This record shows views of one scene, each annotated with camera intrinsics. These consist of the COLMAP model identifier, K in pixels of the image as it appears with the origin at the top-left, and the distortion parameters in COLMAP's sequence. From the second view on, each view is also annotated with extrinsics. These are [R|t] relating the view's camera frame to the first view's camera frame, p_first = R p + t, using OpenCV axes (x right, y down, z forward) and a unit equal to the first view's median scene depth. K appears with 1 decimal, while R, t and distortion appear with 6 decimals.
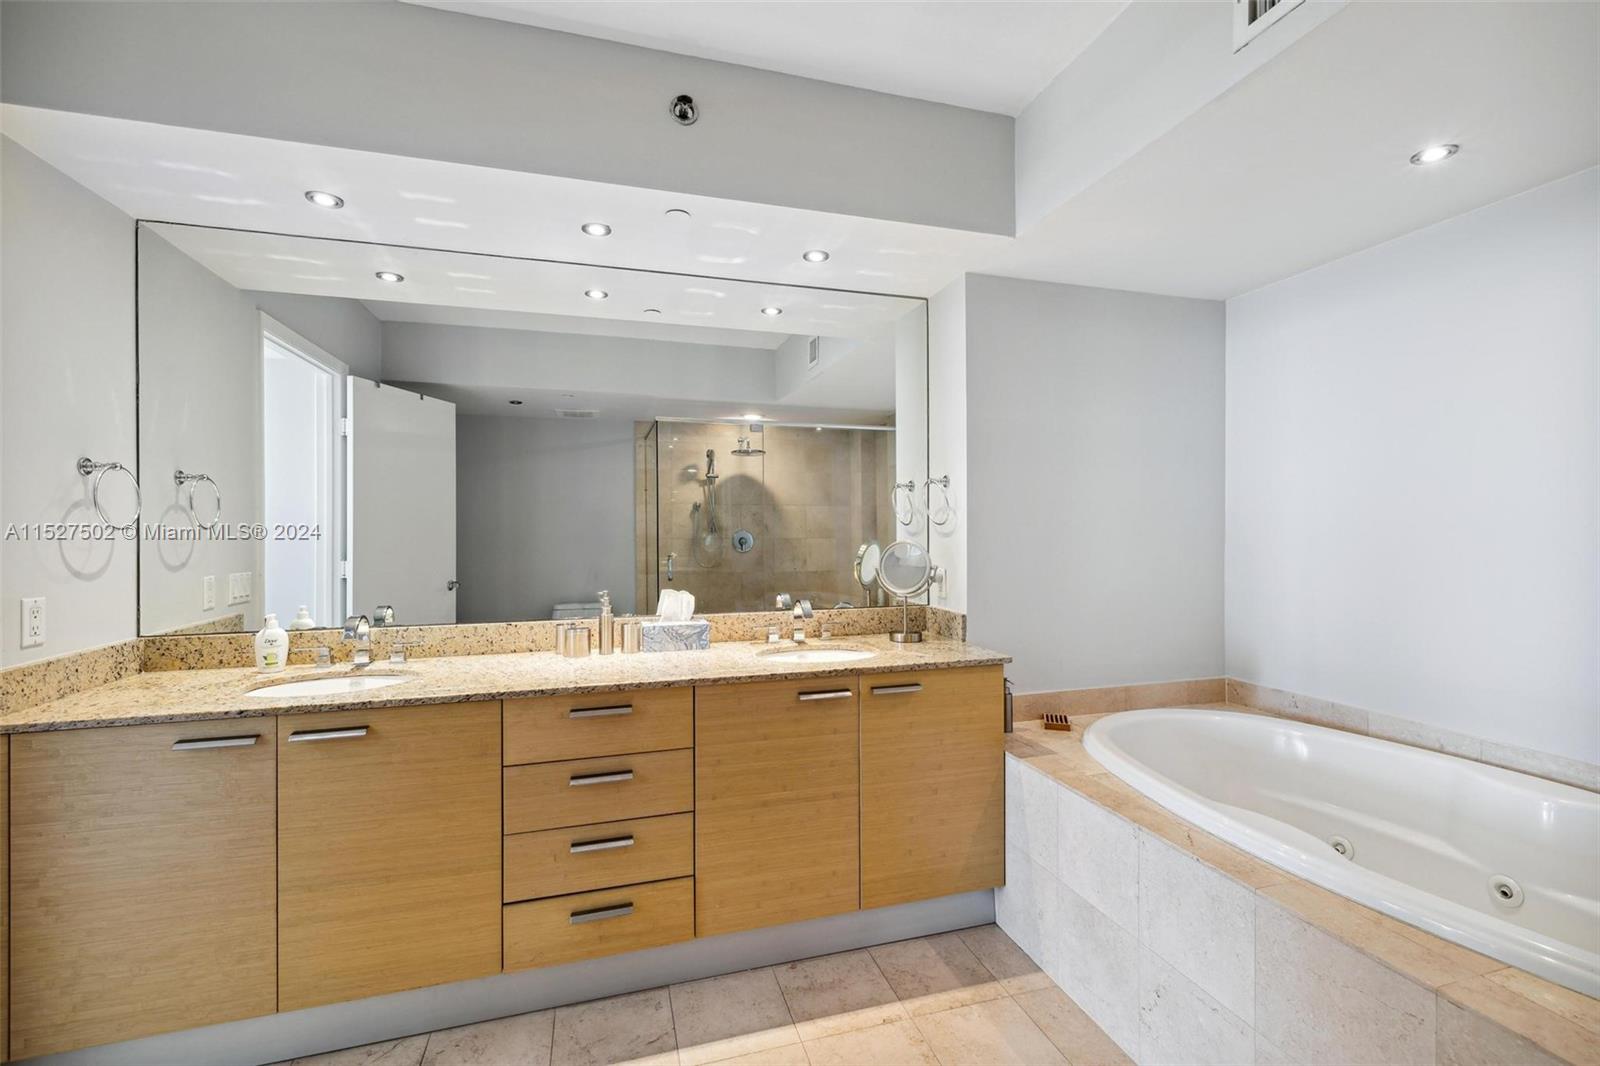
lens RADIAL K [[681.4, 0, 800.7], [0, 681.4, 526.4], [0, 0, 1]] dist [0.002959, 0.000108]
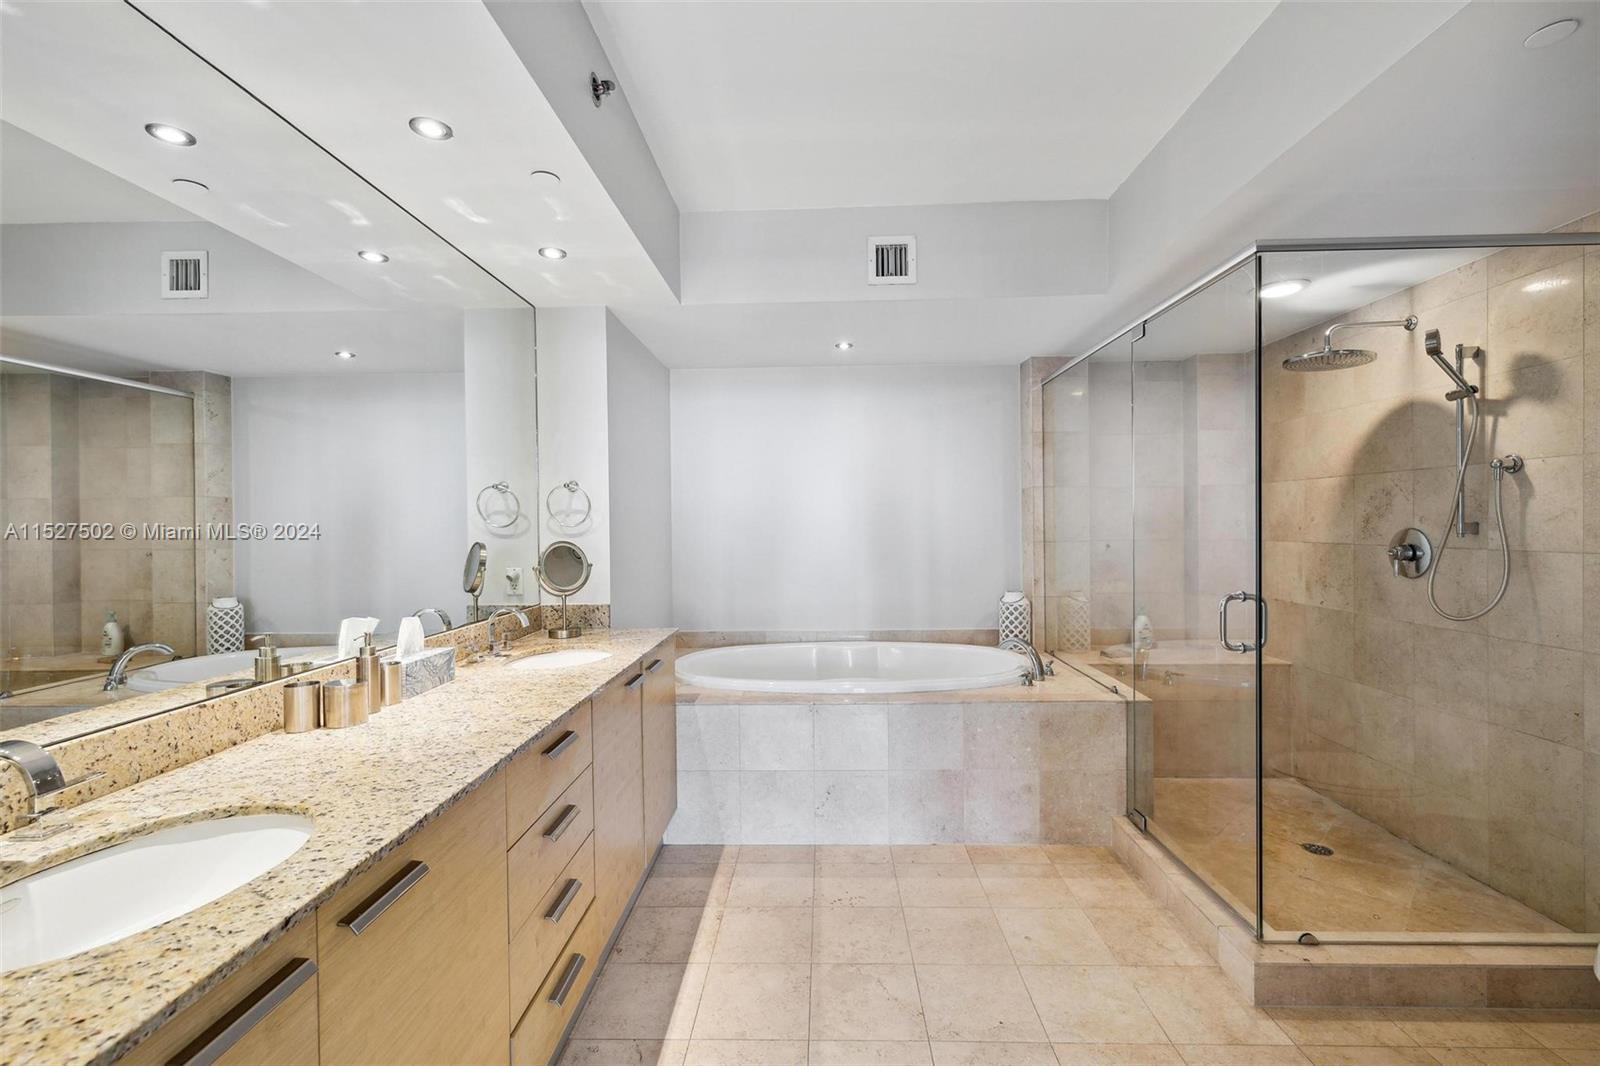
lens RADIAL K [[694.0, 0, 798.0], [0, 694.0, 521.3], [0, 0, 1]] dist [0.005757, 0.000449]
pose [[0.315536, 0.000555, 0.948913, -0.892638], [0.007645, 0.999966, -0.003127, -0.003422], [-0.948883, 0.008241, 0.315521, 0.384136]]
